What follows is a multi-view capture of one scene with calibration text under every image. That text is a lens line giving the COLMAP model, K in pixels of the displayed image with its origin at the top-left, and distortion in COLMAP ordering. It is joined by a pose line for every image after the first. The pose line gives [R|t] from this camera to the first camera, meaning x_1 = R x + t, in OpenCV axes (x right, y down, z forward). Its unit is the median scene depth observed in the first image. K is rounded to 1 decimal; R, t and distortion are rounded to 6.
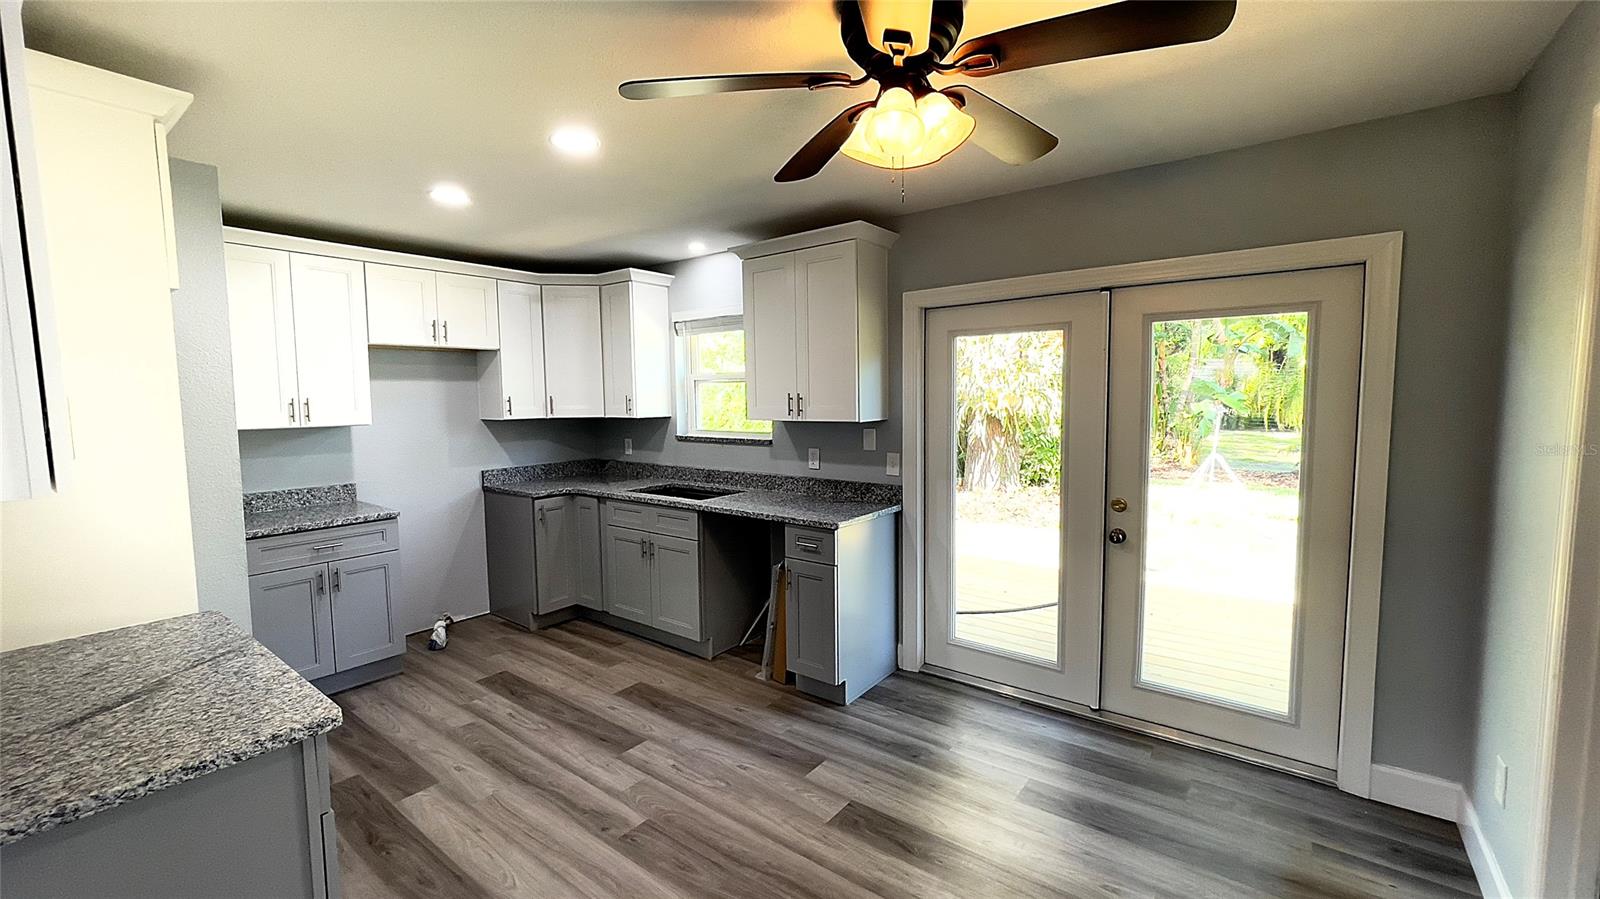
lens RADIAL K [[658.4, 0, 789.2], [0, 658.4, 449.2], [0, 0, 1]] dist [0.002635, 0.000659]
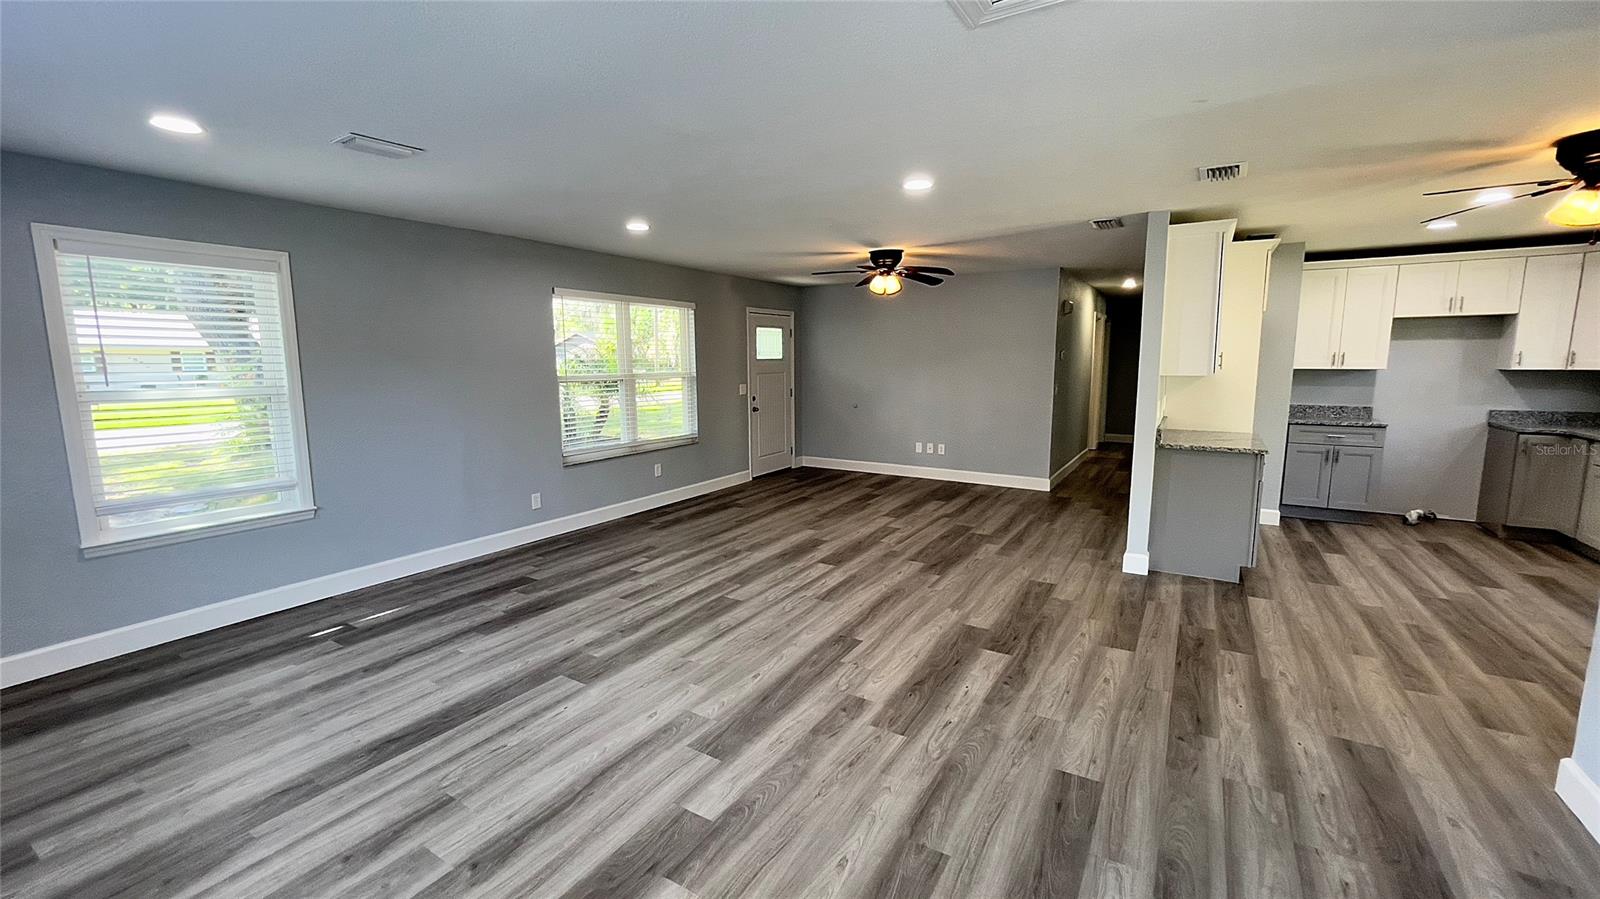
lens RADIAL K [[658.4, 0, 787.3], [0, 658.4, 447.2], [0, 0, 1]] dist [0.002635, 0.000659]
pose [[0.118661, 0.144813, -0.982318, 0.720238], [-0.077980, 0.987611, 0.136174, 0.040253], [0.989868, 0.060442, 0.128483, -0.568731]]
